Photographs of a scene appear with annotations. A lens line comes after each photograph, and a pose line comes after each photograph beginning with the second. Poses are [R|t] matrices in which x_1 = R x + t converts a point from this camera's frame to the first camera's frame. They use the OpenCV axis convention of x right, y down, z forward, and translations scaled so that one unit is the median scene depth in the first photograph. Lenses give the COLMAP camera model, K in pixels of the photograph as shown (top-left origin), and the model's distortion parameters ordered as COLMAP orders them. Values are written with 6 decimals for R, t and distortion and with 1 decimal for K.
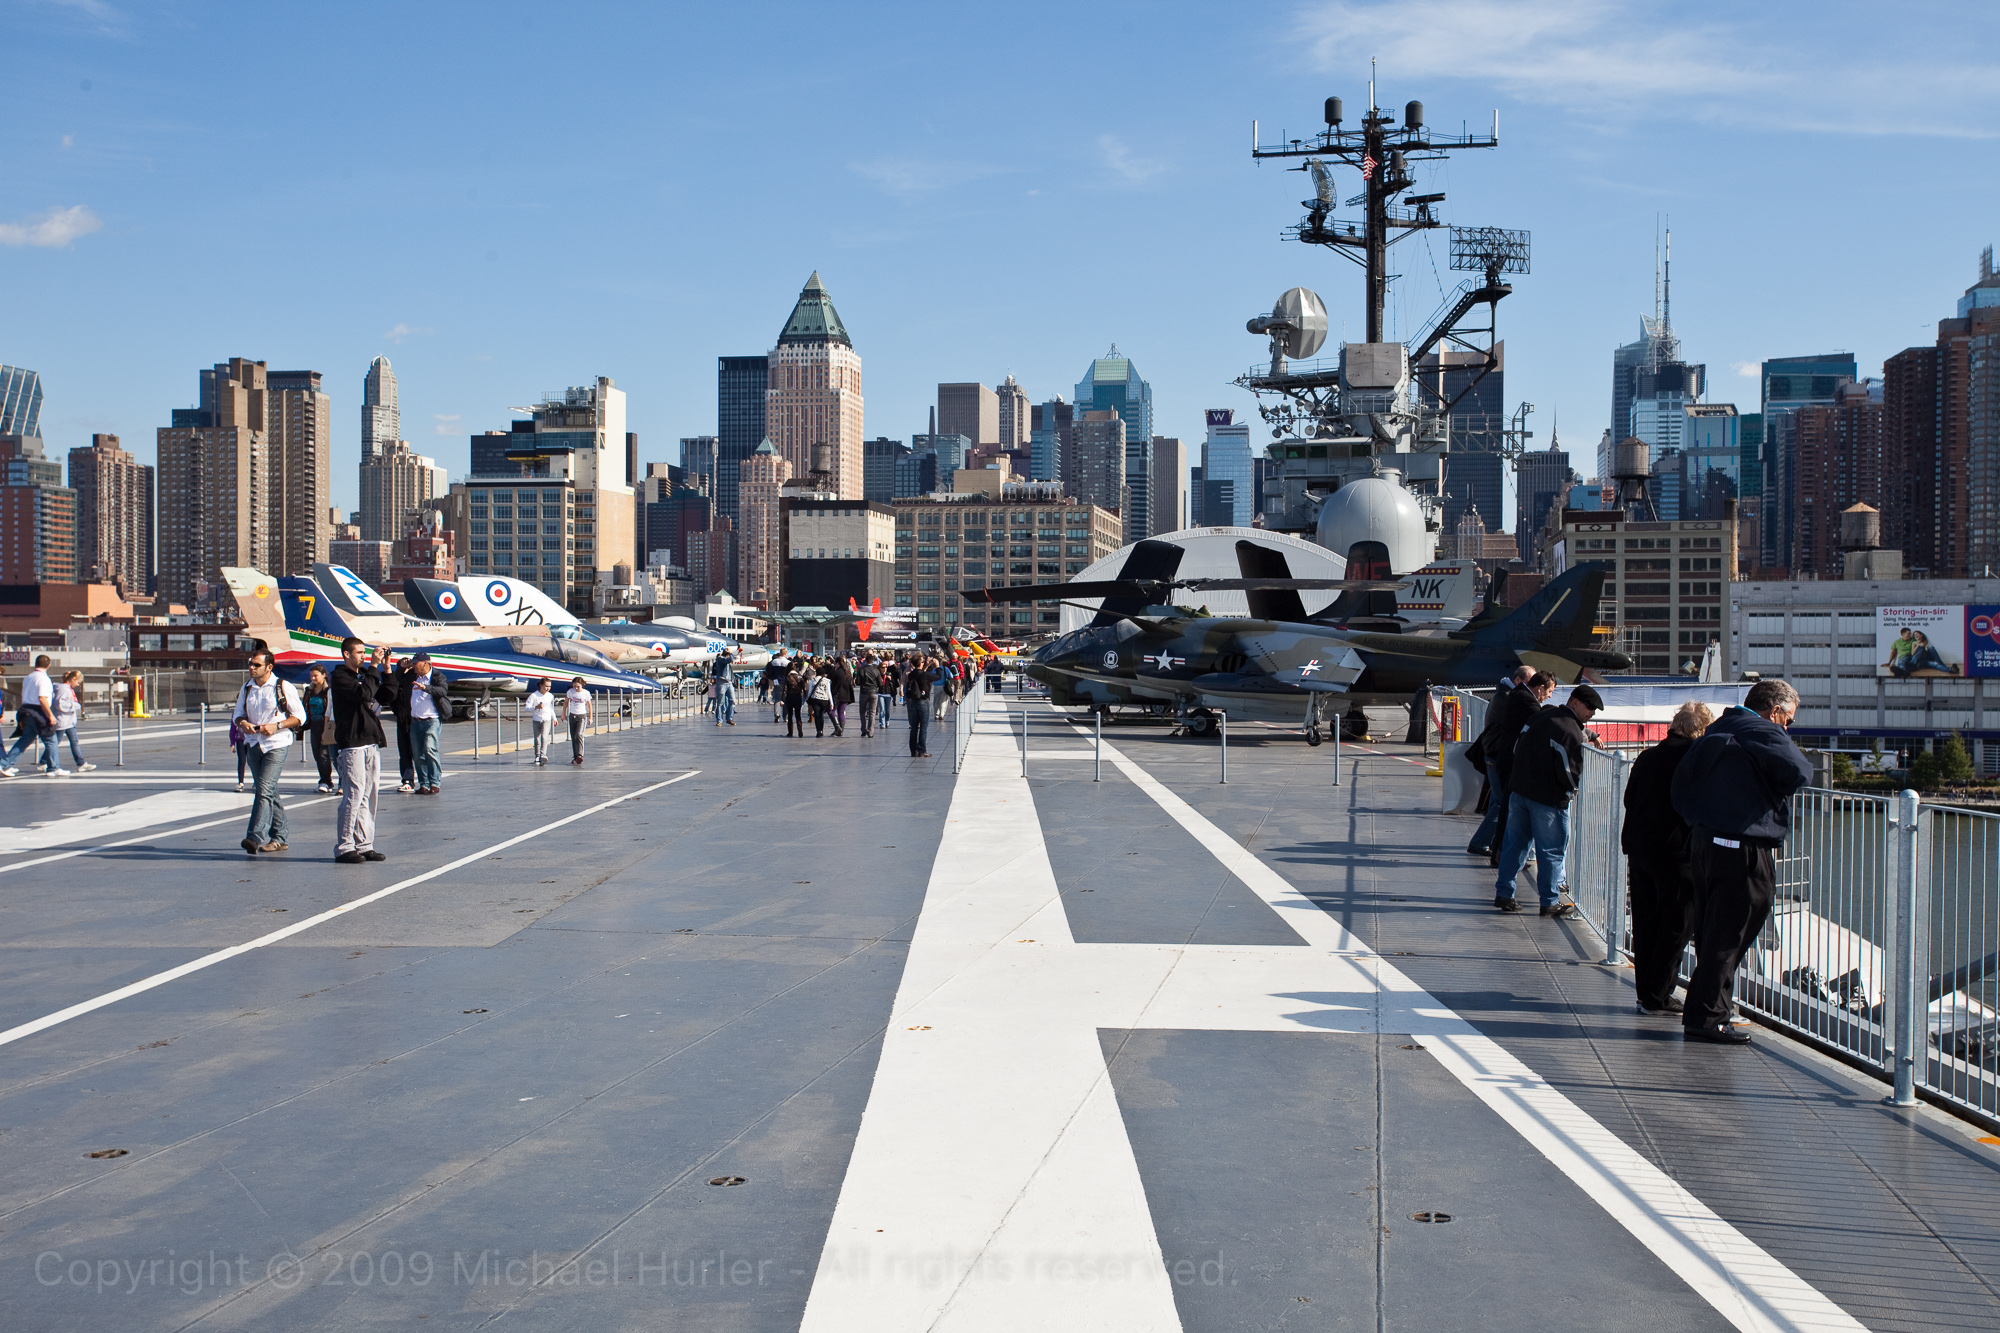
lens RADIAL K [[2160.4, 0, 1000.0], [0, 2160.4, 666.5], [0, 0, 1]] dist [0.016264, 0.126506]
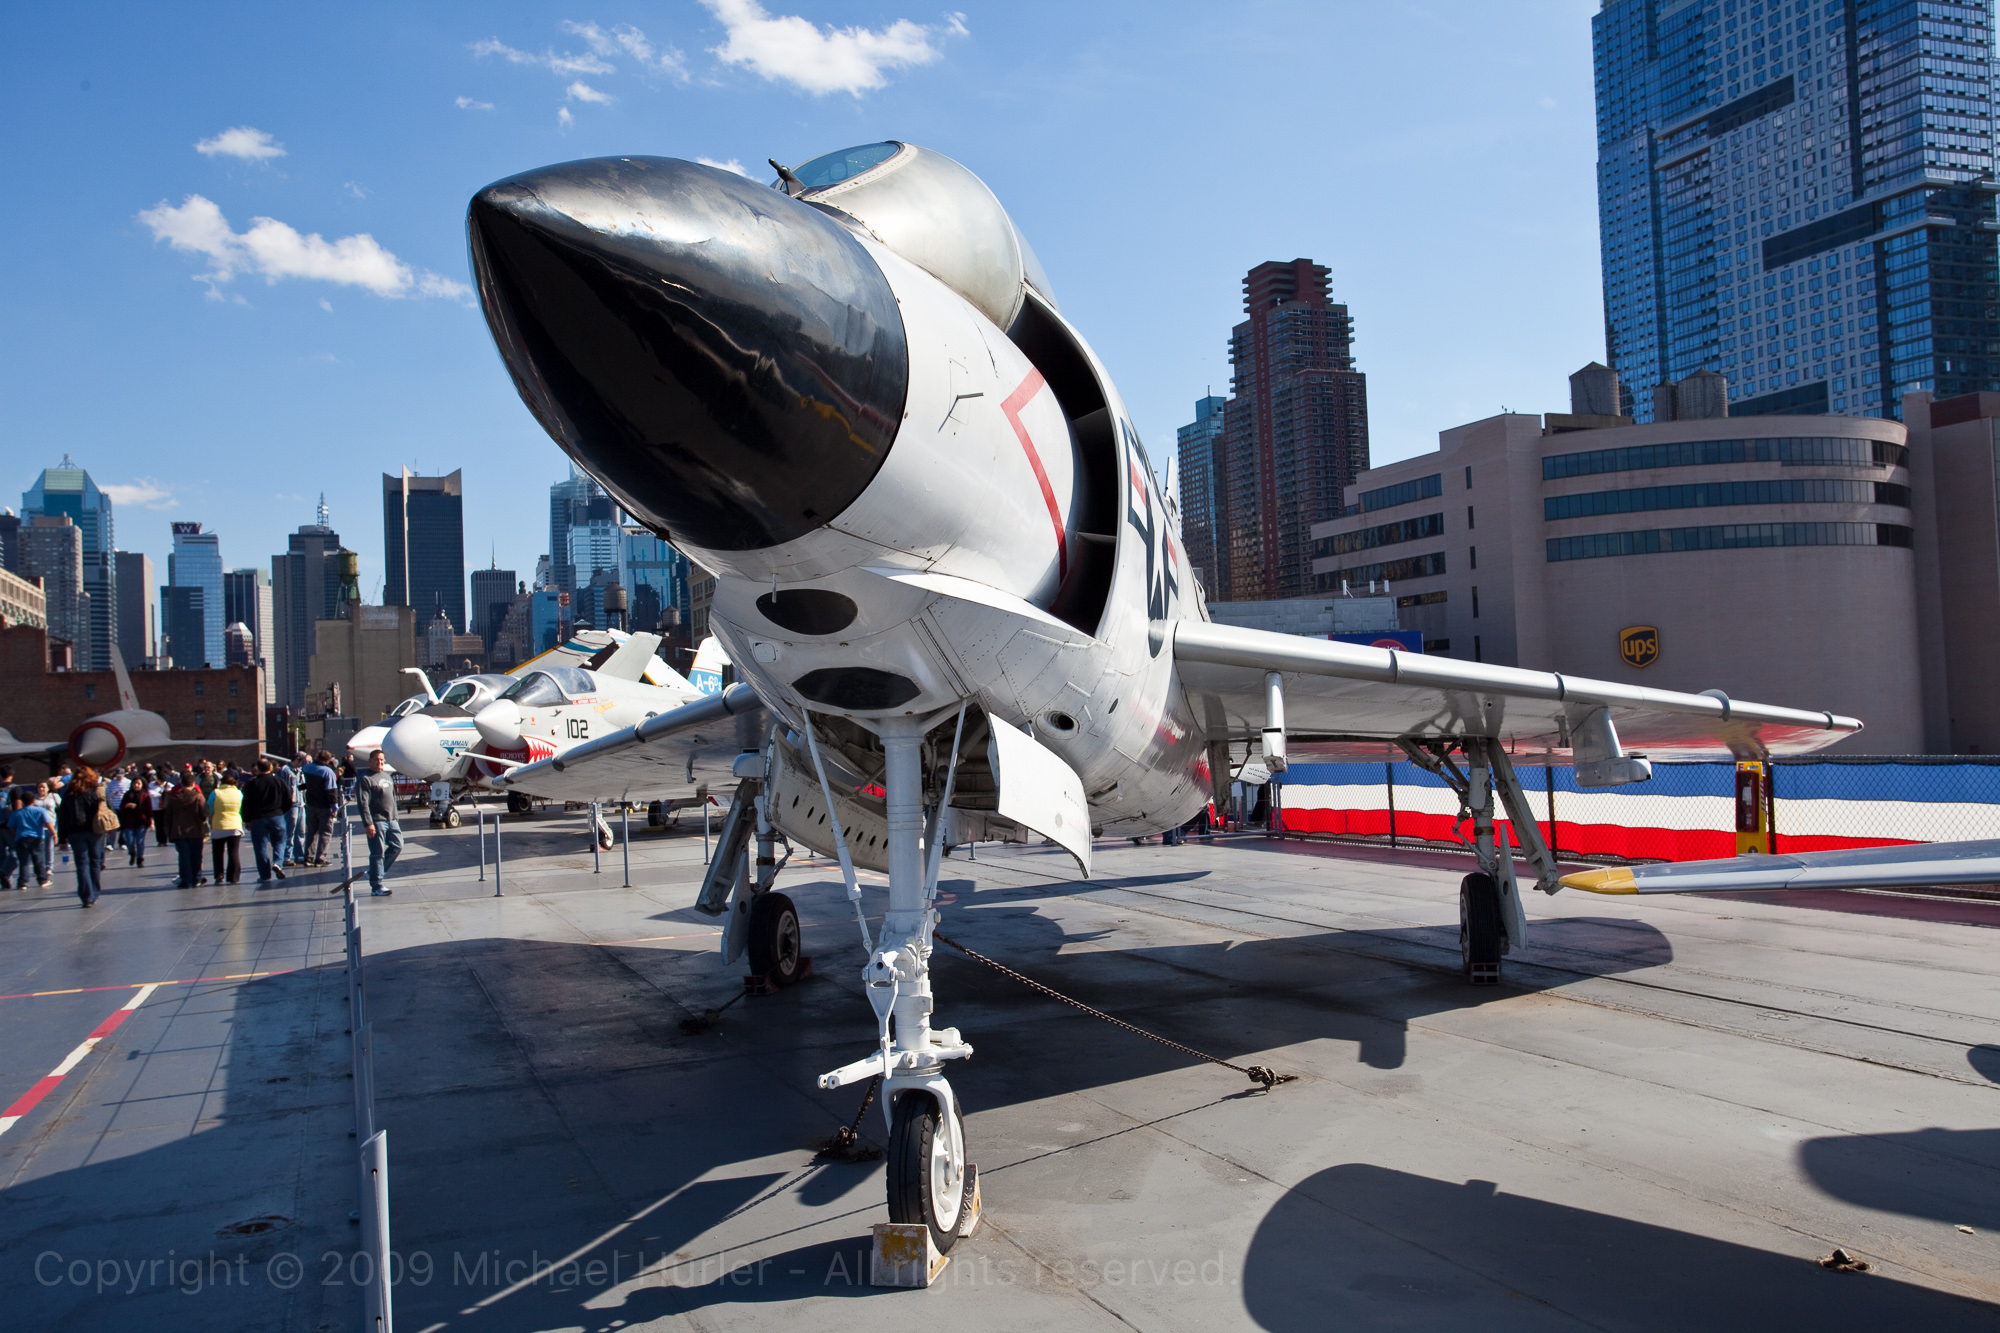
lens RADIAL K [[1636.8, 0, 1000.0], [0, 1636.8, 666.5], [0, 0, 1]] dist [-0.019187, 0.065180]
pose [[0.847312, -0.019775, 0.530728, 0.039926], [0.046947, 0.998183, -0.037759, -0.001479], [-0.529017, 0.056909, 0.846701, 0.361873]]
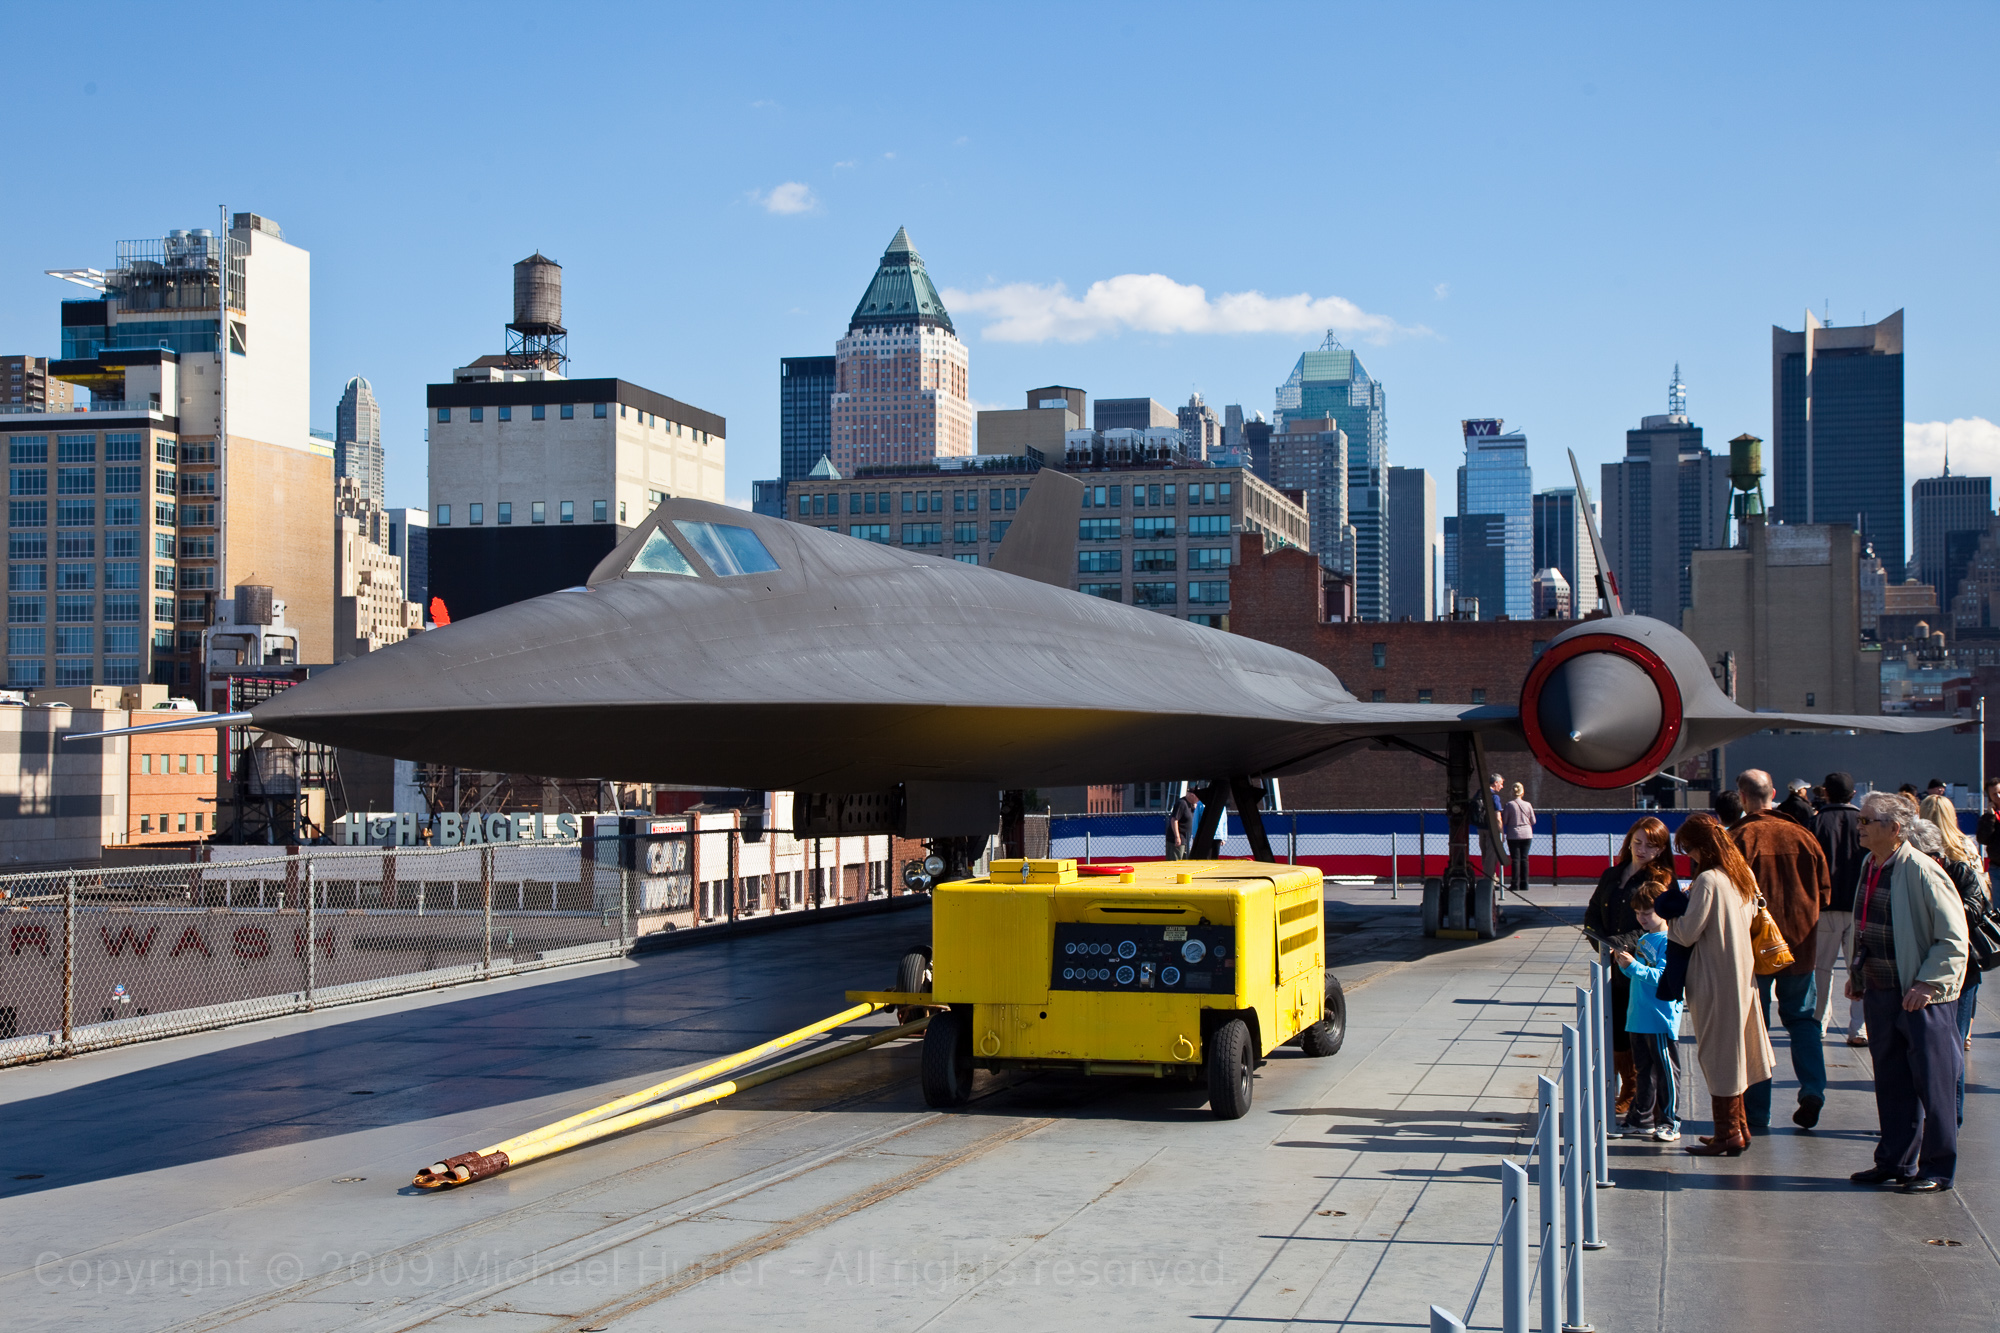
lens RADIAL K [[2584.6, 0, 1000.0], [0, 2584.6, 666.5], [0, 0, 1]] dist [0.124277, 0.040457]
pose [[0.996603, -0.008498, -0.081918, 0.038524], [0.004831, 0.998982, -0.044855, -0.001529], [0.082215, 0.044307, 0.995629, 0.420074]]
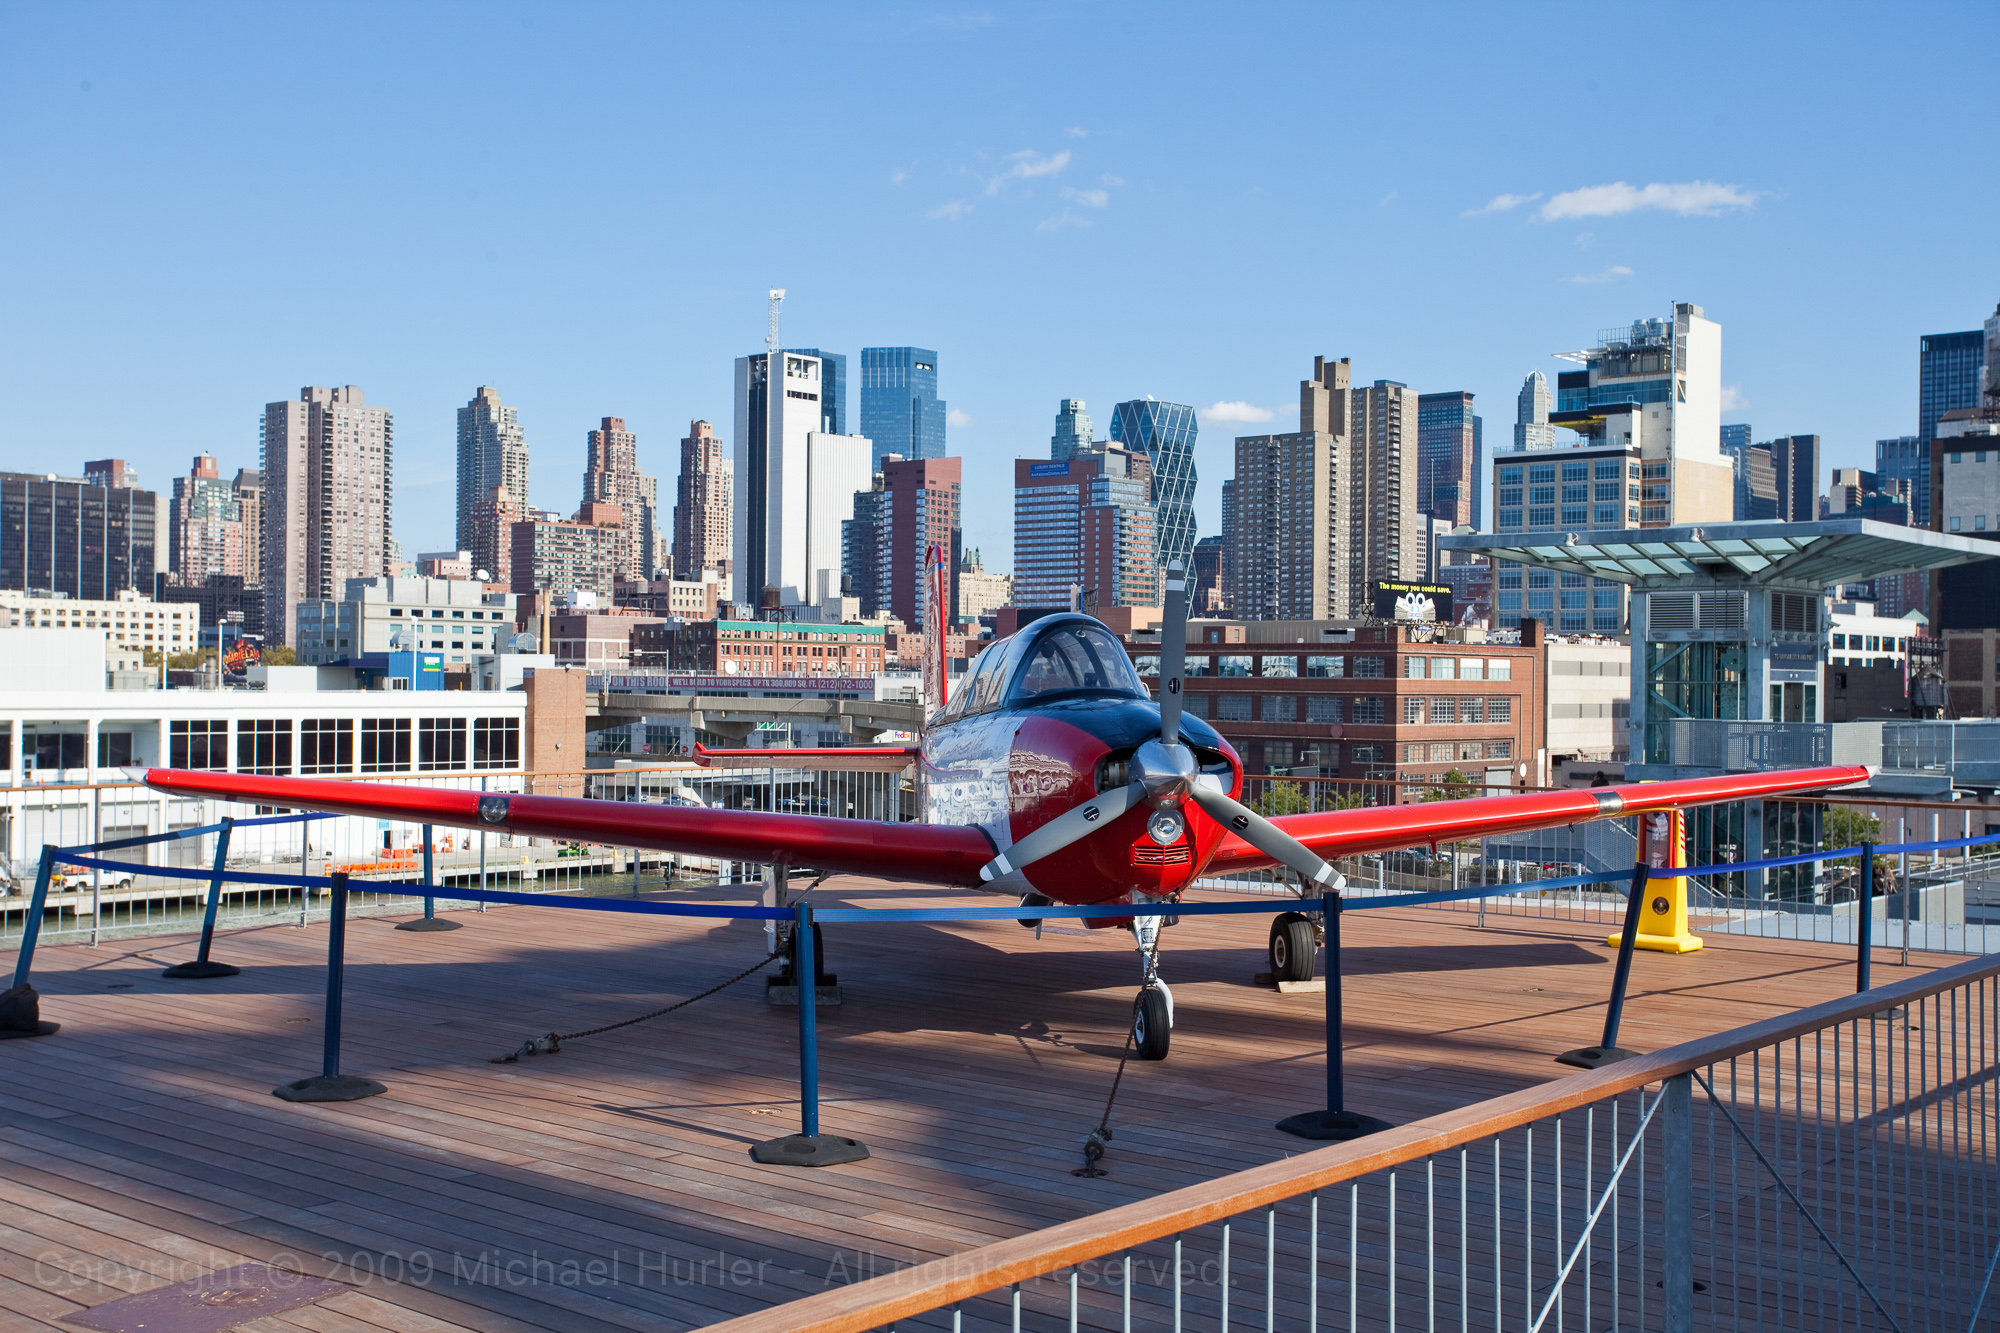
lens RADIAL K [[2160.4, 0, 1000.0], [0, 2160.4, 666.5], [0, 0, 1]] dist [0.016264, 0.126506]
pose [[0.858369, 0.001553, -0.513030, -0.008149], [-0.009476, 0.999873, -0.012828, -0.001226], [0.512945, 0.015872, 0.858275, 0.264850]]
